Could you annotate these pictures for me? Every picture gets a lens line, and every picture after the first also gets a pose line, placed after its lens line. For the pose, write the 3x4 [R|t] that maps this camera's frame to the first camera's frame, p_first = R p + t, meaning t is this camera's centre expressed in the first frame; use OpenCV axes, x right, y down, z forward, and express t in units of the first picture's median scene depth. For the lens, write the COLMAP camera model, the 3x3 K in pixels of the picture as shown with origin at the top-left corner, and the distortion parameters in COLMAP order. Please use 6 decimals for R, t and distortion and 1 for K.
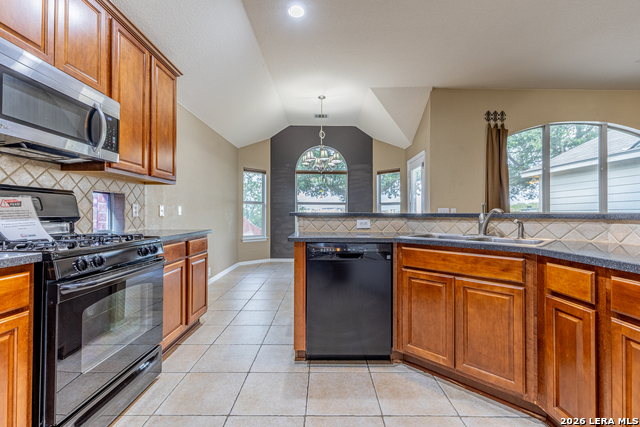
lens RADIAL K [[287.5, 0, 322.0], [0, 287.5, 211.5], [0, 0, 1]] dist [0.010657, -0.002565]
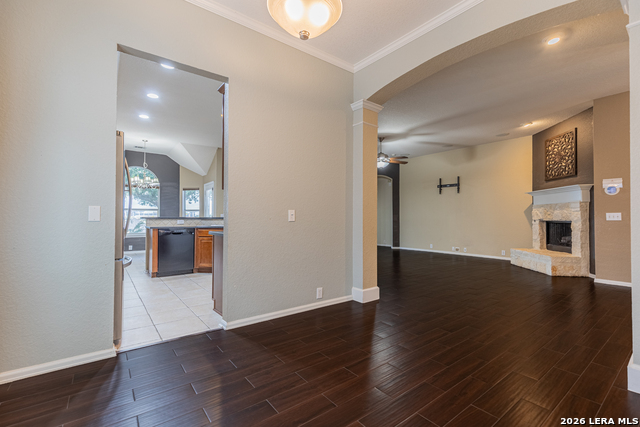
lens RADIAL K [[287.5, 0, 320.5], [0, 287.5, 214.7], [0, 0, 1]] dist [0.010657, -0.002565]
pose [[0.791151, 0.006424, 0.611587, -0.212331], [-0.006753, 0.999976, -0.001767, -0.009372], [-0.611584, -0.002732, 0.791175, -0.831293]]
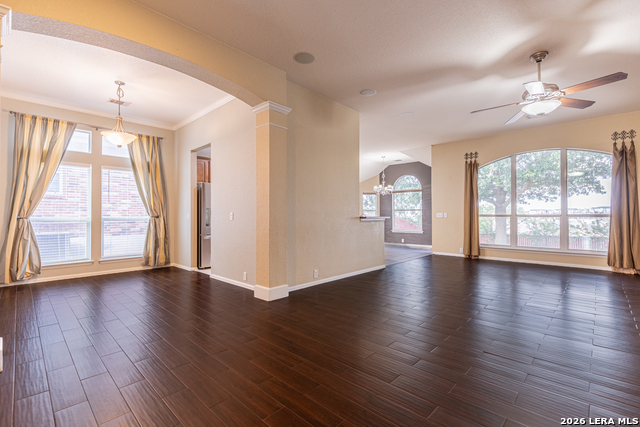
lens RADIAL K [[287.5, 0, 325.3], [0, 287.5, 211.3], [0, 0, 1]] dist [0.010657, -0.002565]
pose [[0.730513, -0.016794, -0.682692, 1.121070], [0.011725, 0.999859, -0.012049, -0.009022], [0.682798, 0.000797, 0.730607, -0.749297]]
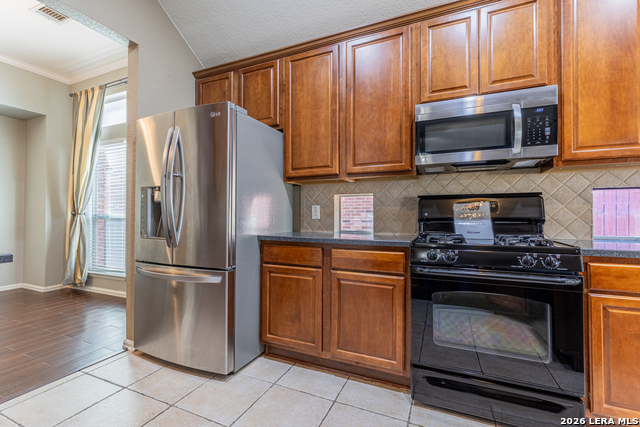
lens RADIAL K [[287.5, 0, 321.3], [0, 287.5, 212.0], [0, 0, 1]] dist [0.010657, -0.002565]
pose [[-0.401310, -0.013966, -0.915836, 0.143687], [0.007121, 0.999806, -0.018367, 0.003776], [0.915914, -0.013893, -0.401133, 0.292793]]
